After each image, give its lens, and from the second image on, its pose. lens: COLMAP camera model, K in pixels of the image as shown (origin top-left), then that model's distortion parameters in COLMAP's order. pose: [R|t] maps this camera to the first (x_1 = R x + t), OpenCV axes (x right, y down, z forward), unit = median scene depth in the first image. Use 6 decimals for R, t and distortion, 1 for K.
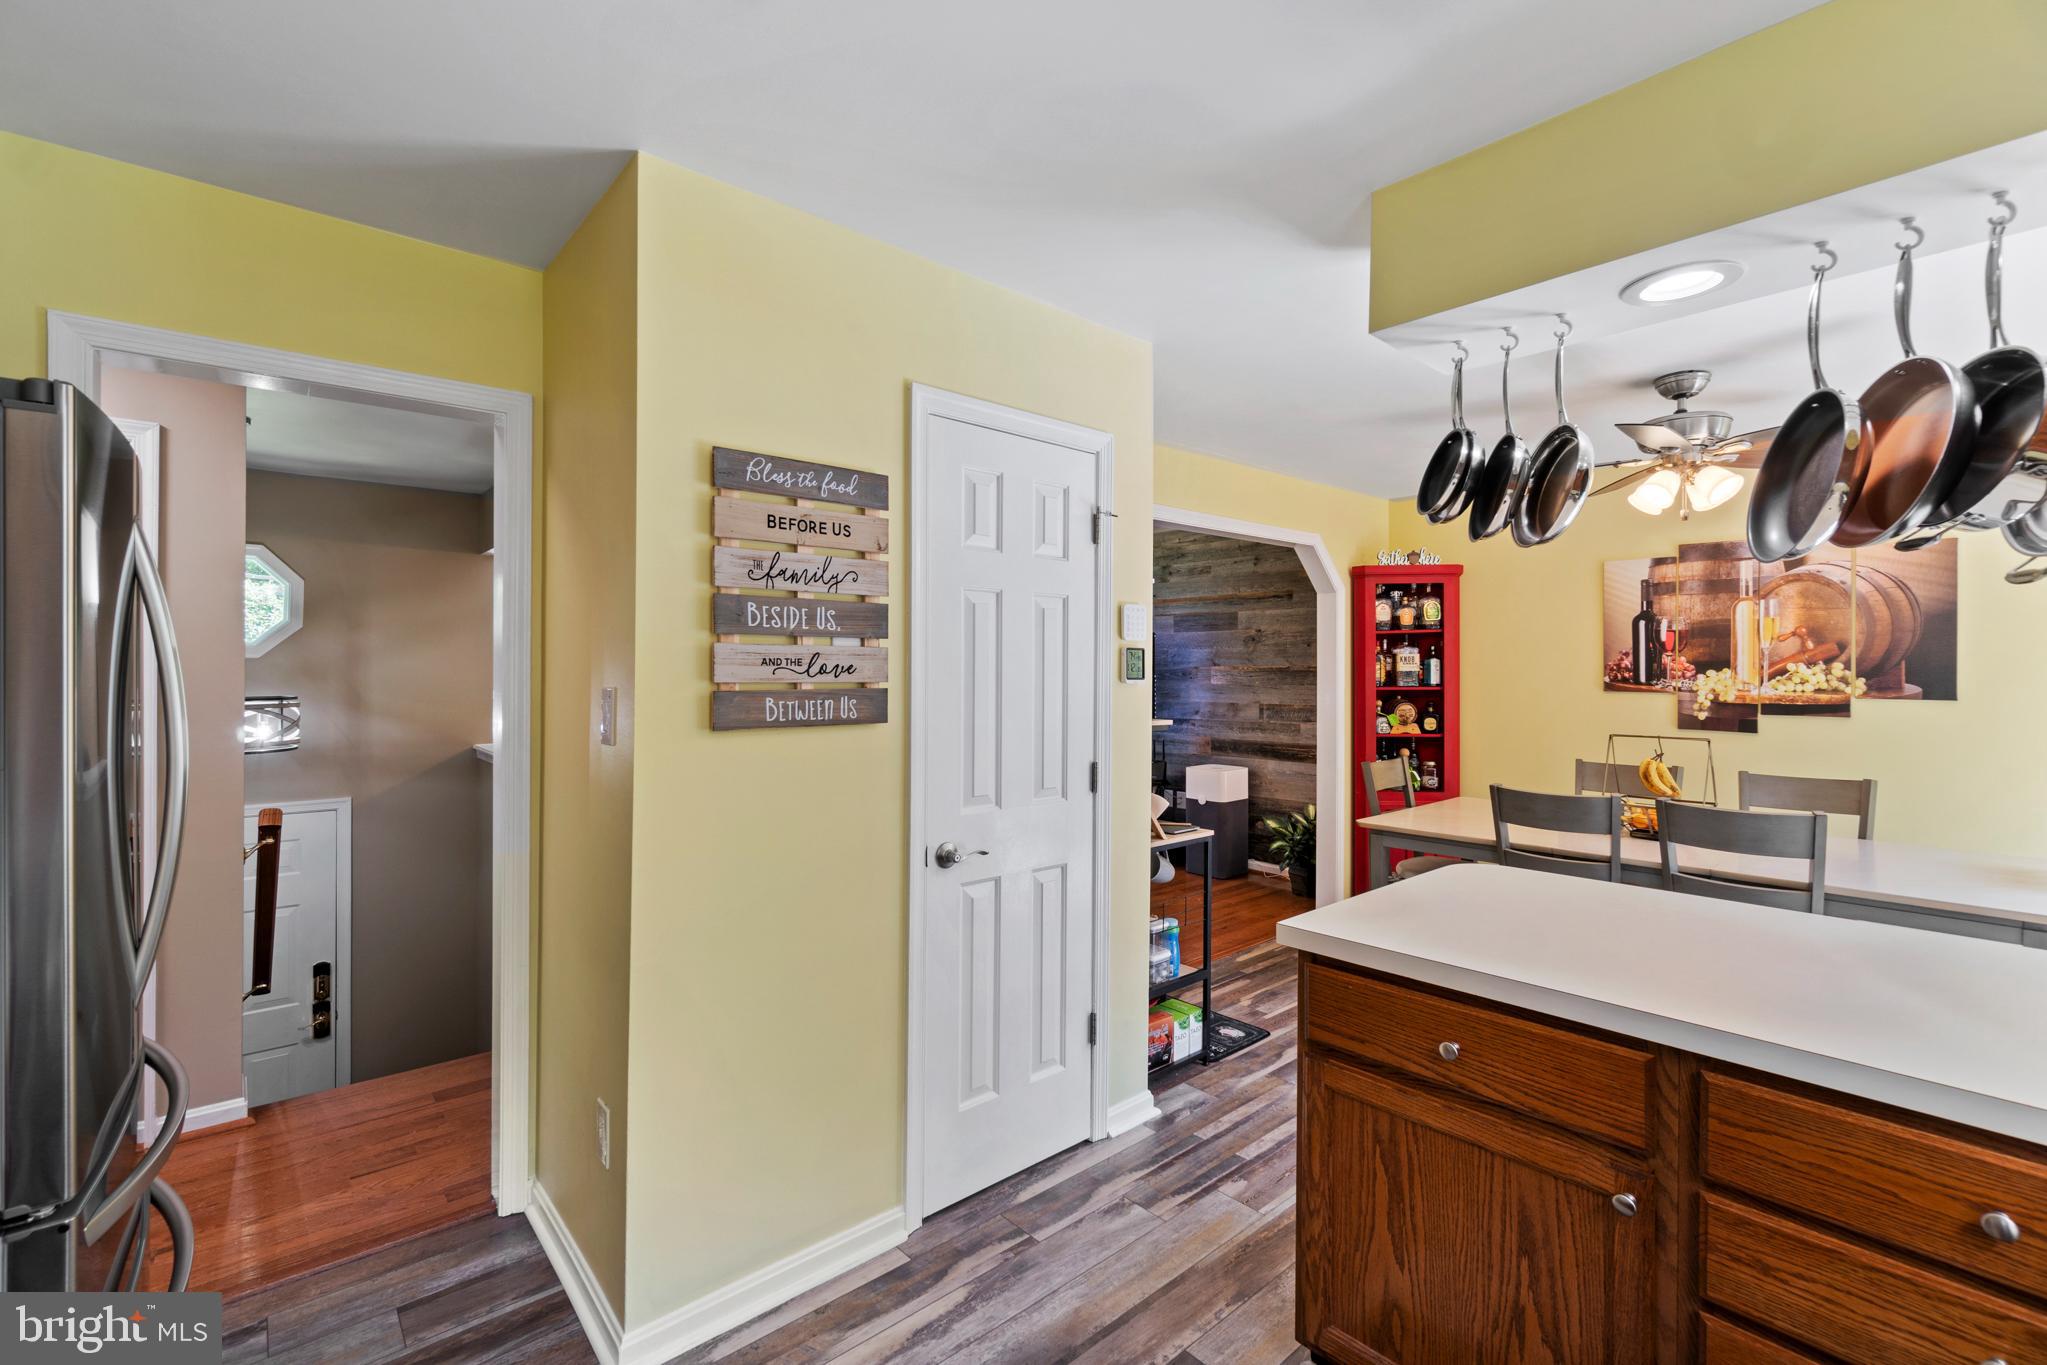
lens RADIAL K [[884.9, 0, 1013.8], [0, 884.9, 679.7], [0, 0, 1]] dist [0.000563, 0.000899]
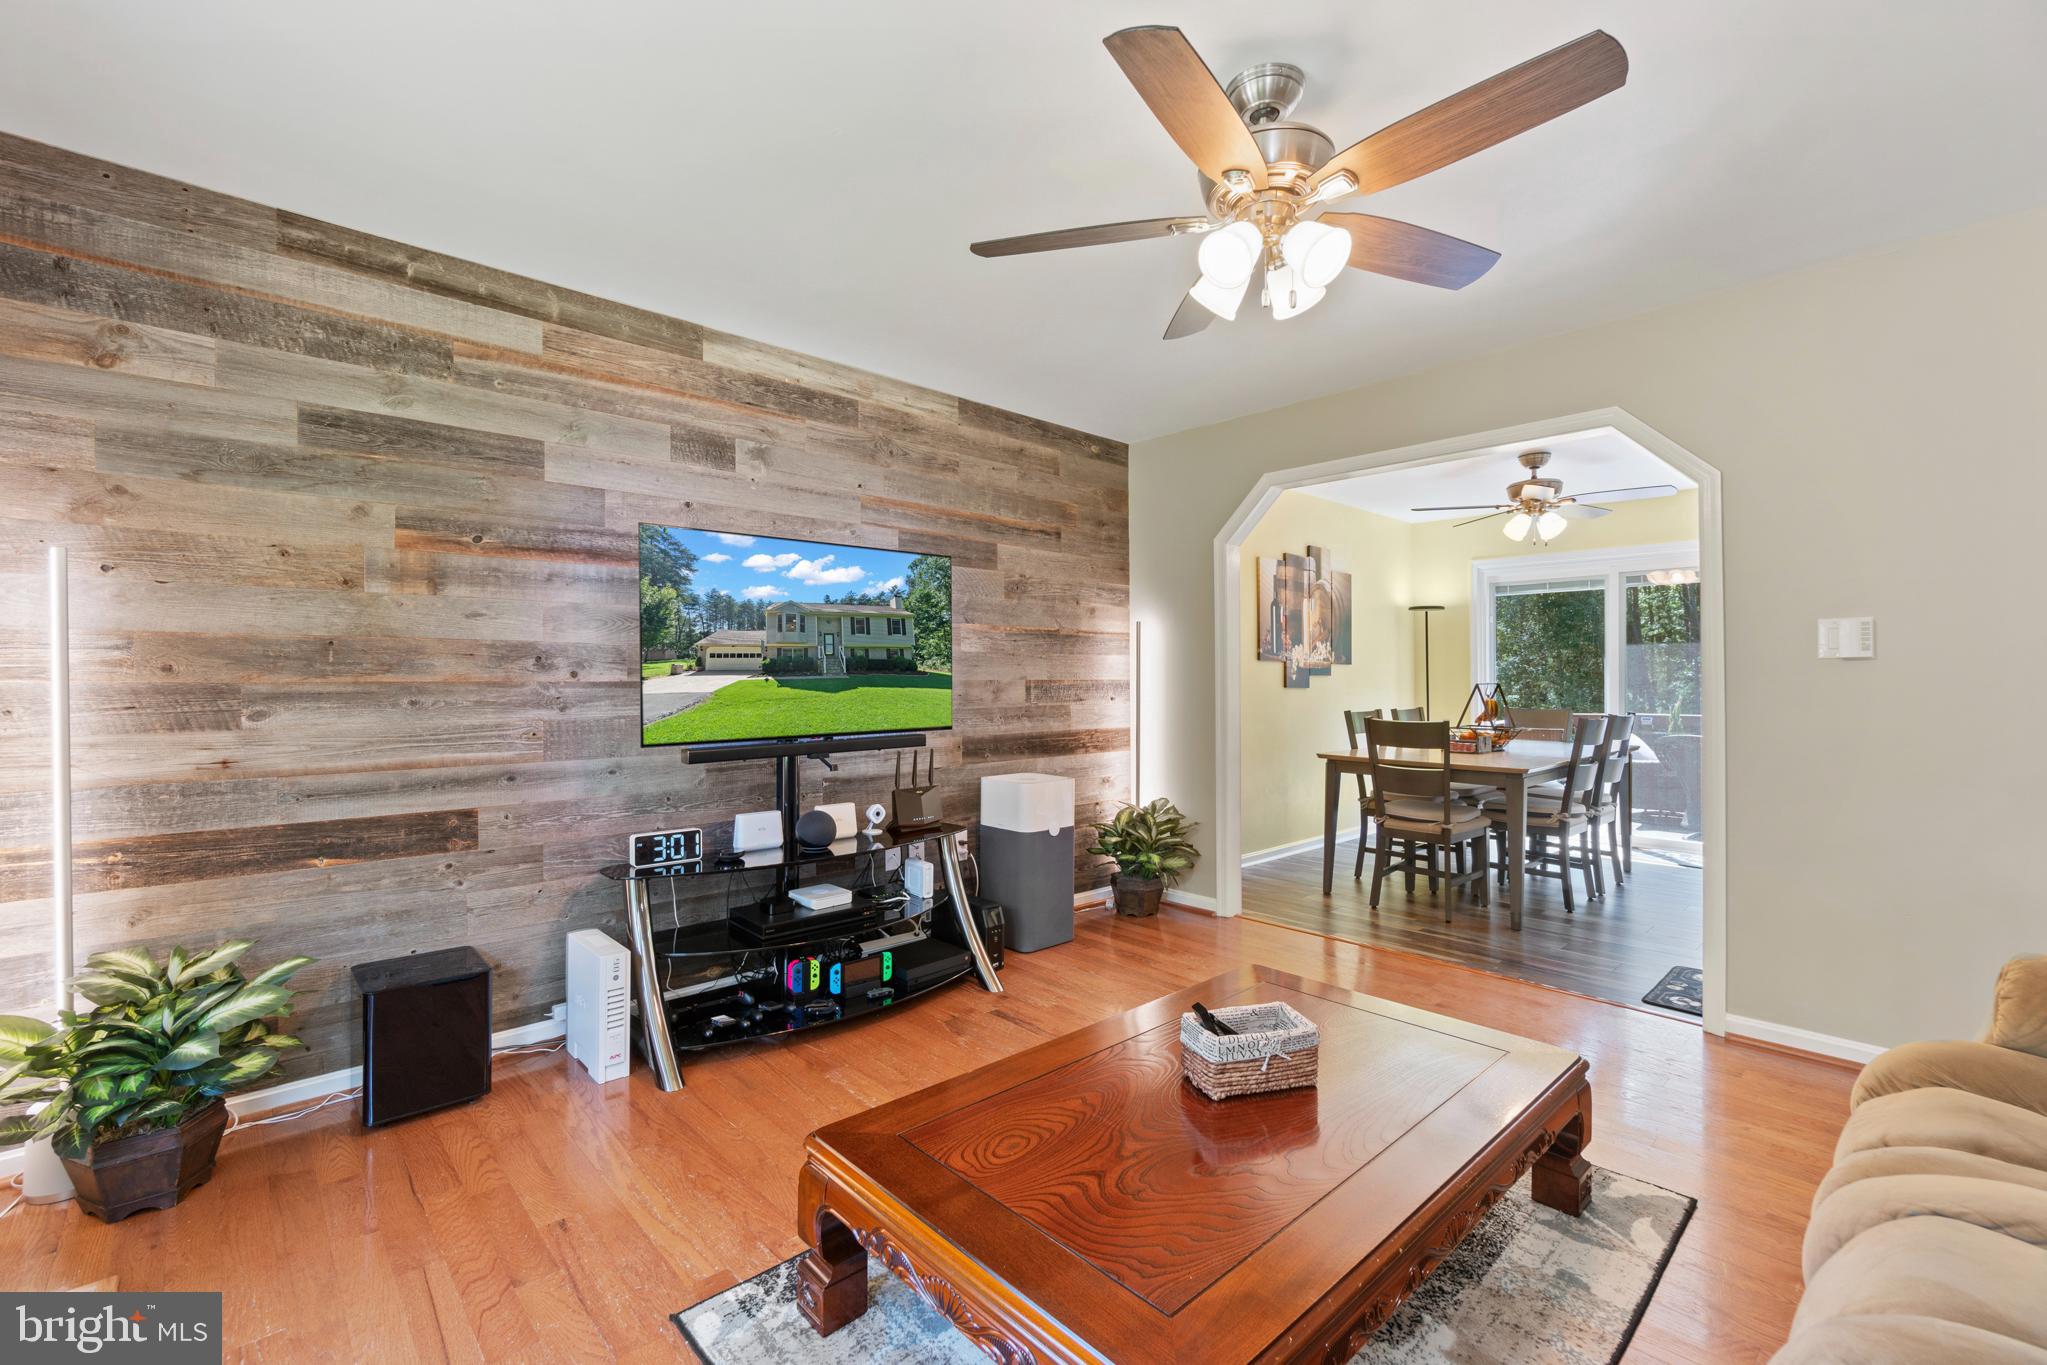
lens RADIAL K [[884.9, 0, 1013.8], [0, 884.9, 679.7], [0, 0, 1]] dist [0.000563, 0.000899]
pose [[-0.023536, -0.004237, 0.999714, -0.635056], [0.008805, 0.999951, 0.004445, 0.035266], [-0.999684, 0.008908, -0.023498, 1.532875]]
